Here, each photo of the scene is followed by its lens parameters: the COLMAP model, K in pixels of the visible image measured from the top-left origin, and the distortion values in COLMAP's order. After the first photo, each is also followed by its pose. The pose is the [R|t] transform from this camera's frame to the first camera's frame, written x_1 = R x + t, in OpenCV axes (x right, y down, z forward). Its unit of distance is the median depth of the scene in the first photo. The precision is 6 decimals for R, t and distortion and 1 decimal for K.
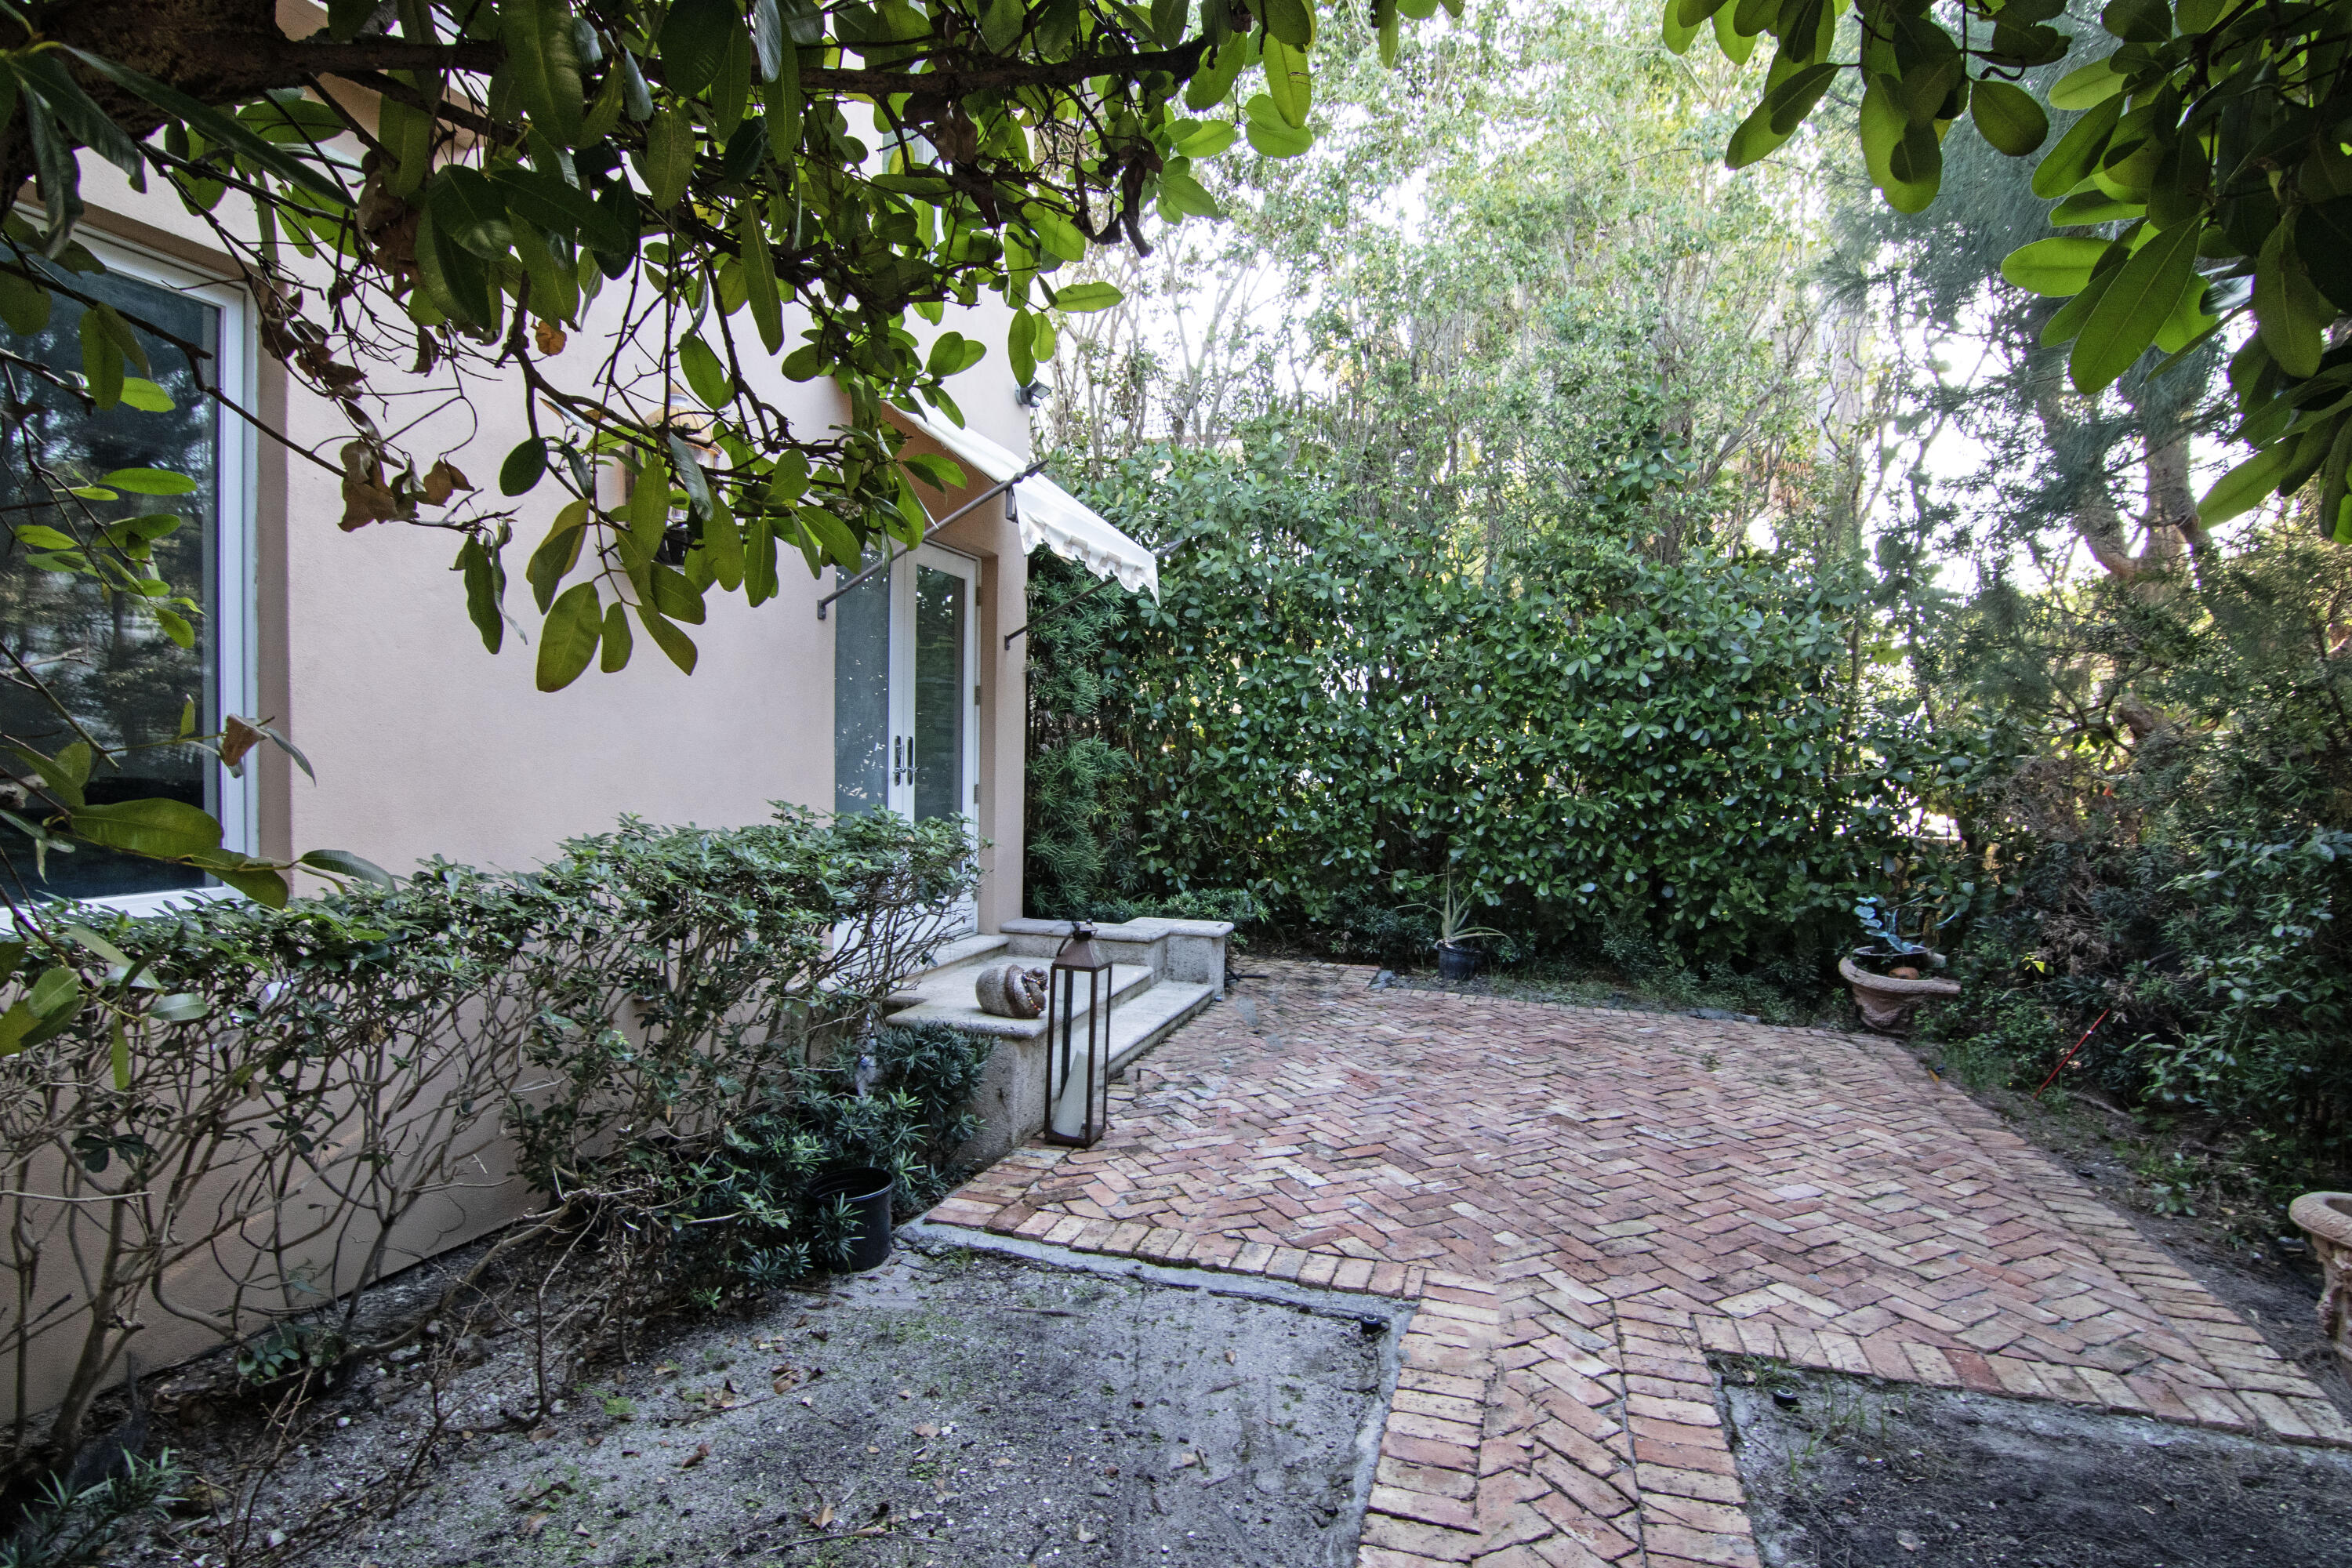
lens RADIAL K [[1224.0, 0, 1185.4], [0, 1224.0, 789.4], [0, 0, 1]] dist [0.000520, -0.011727]
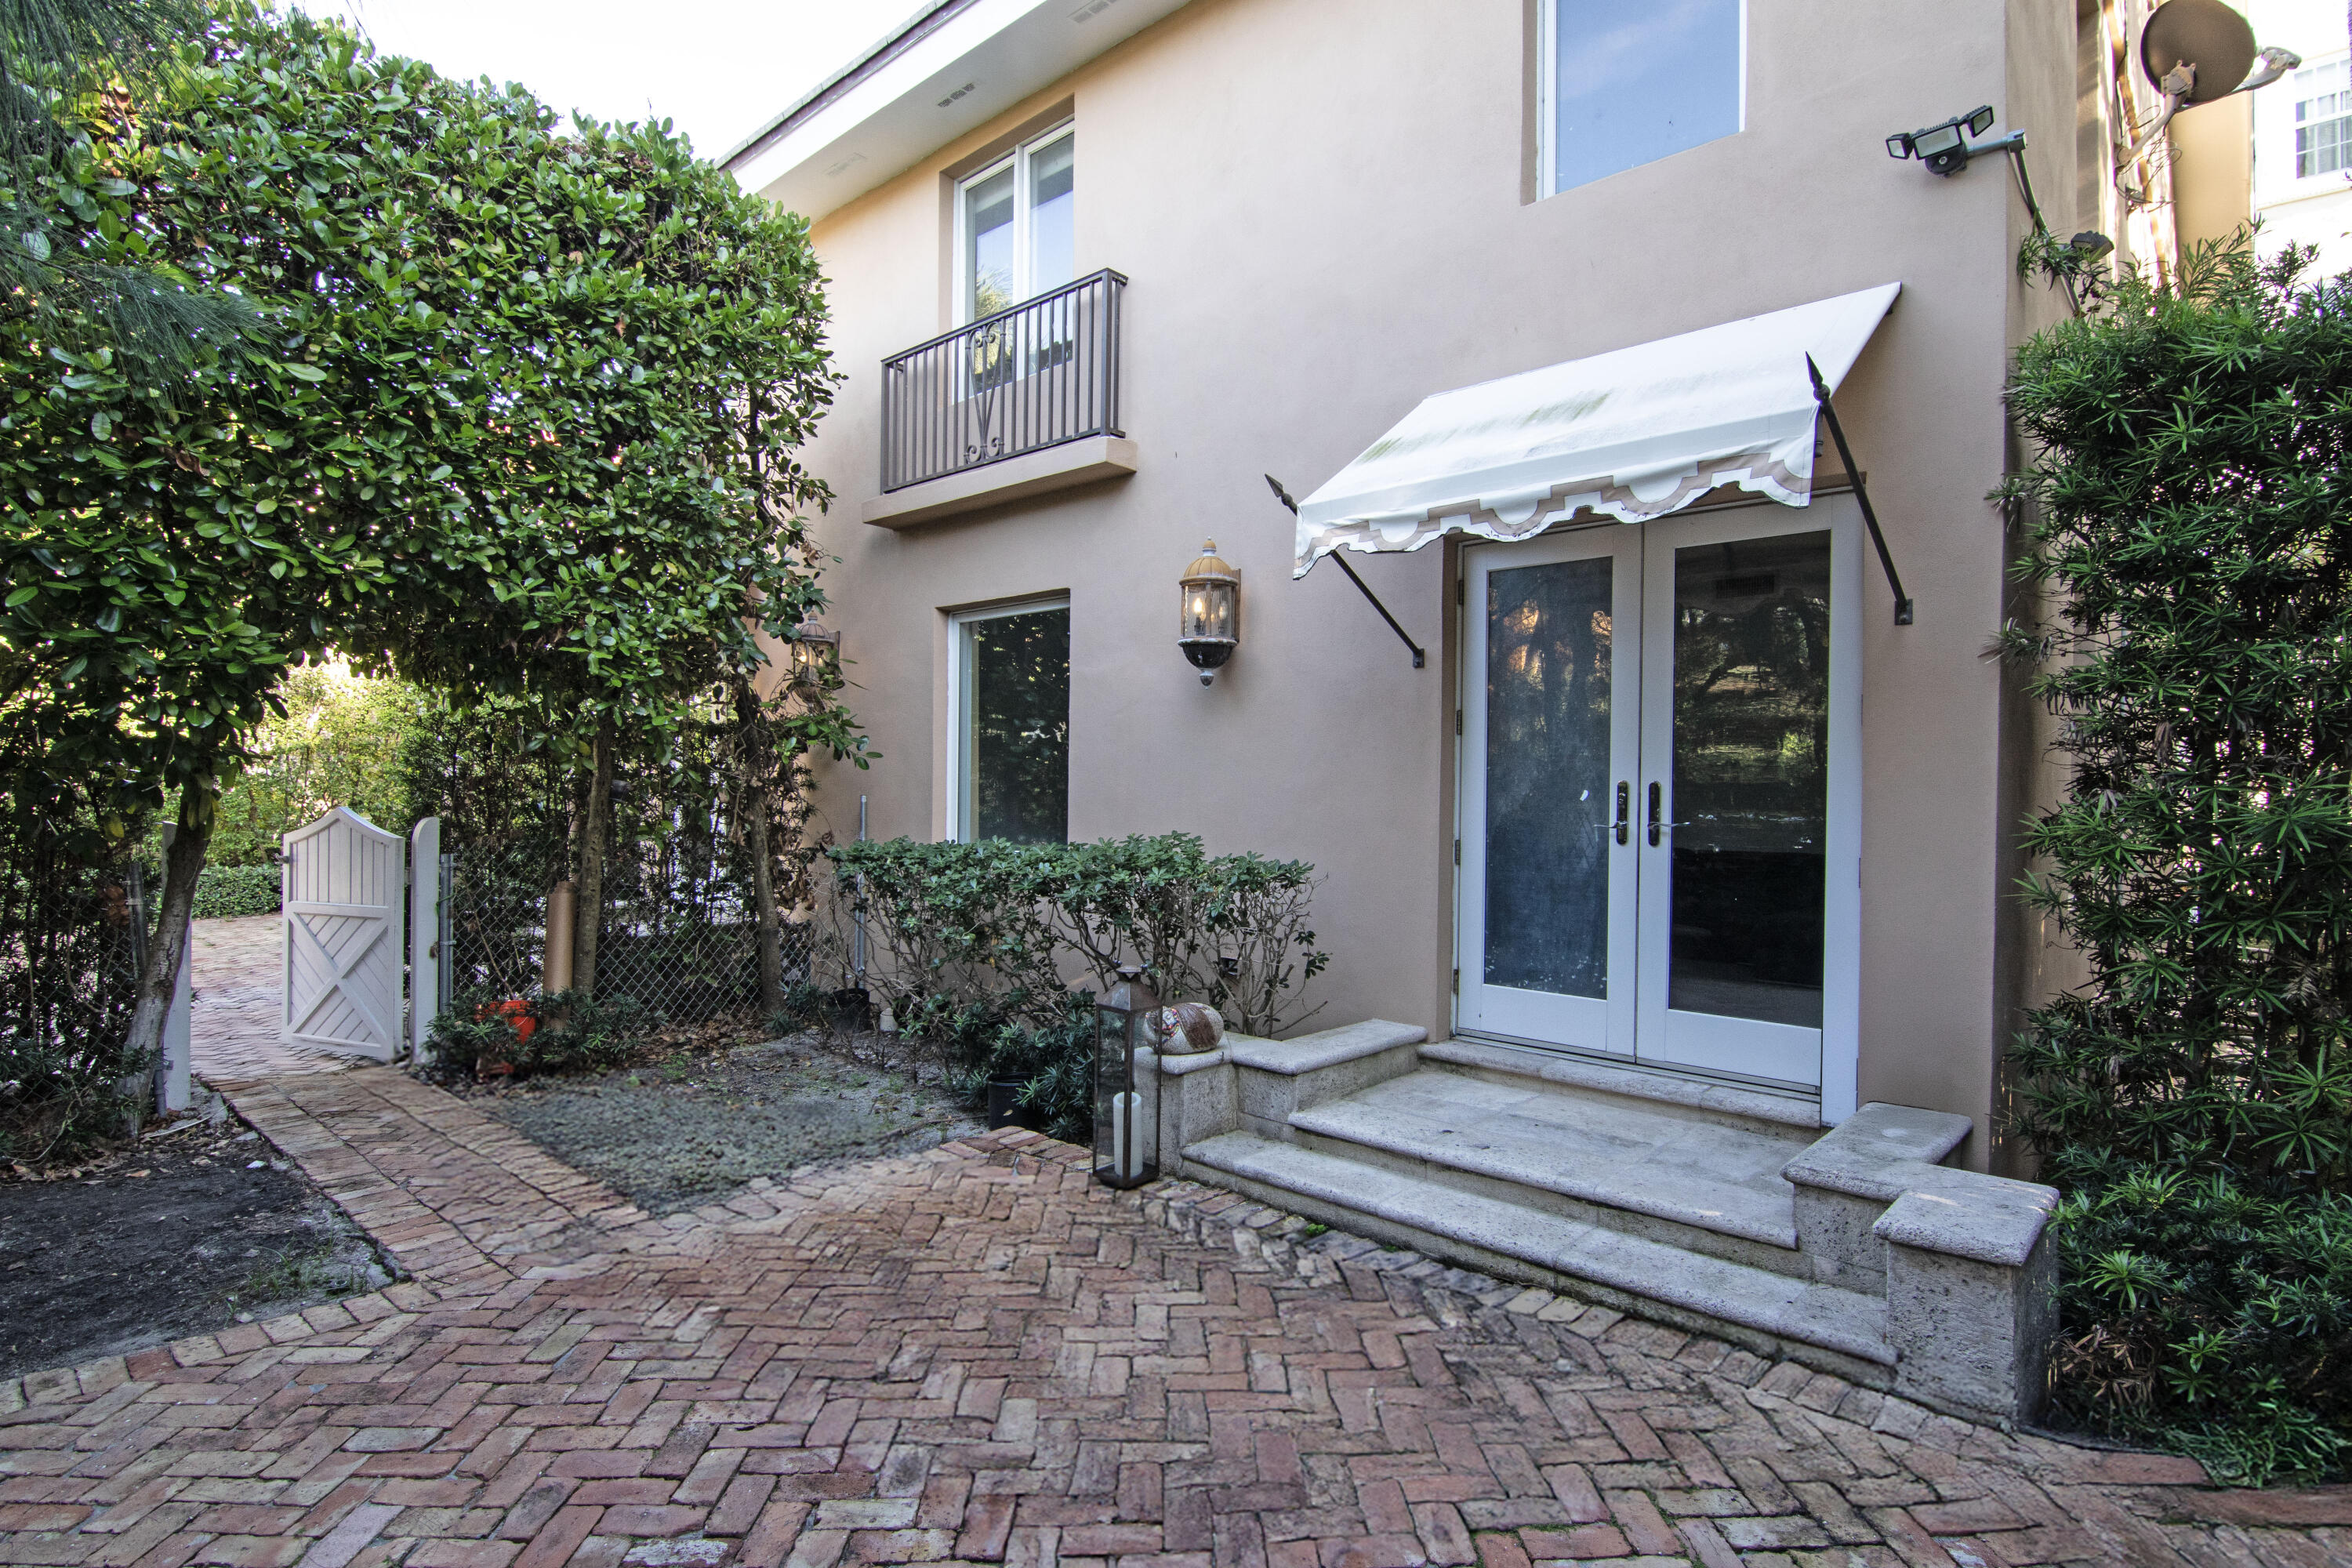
lens RADIAL K [[1224.0, 0, 1185.4], [0, 1224.0, 789.4], [0, 0, 1]] dist [0.000520, -0.011727]
pose [[-0.456872, -0.022701, -0.889243, 0.898677], [-0.048975, 0.998800, -0.000336, -0.038498], [0.888183, 0.043397, -0.457436, 1.711596]]
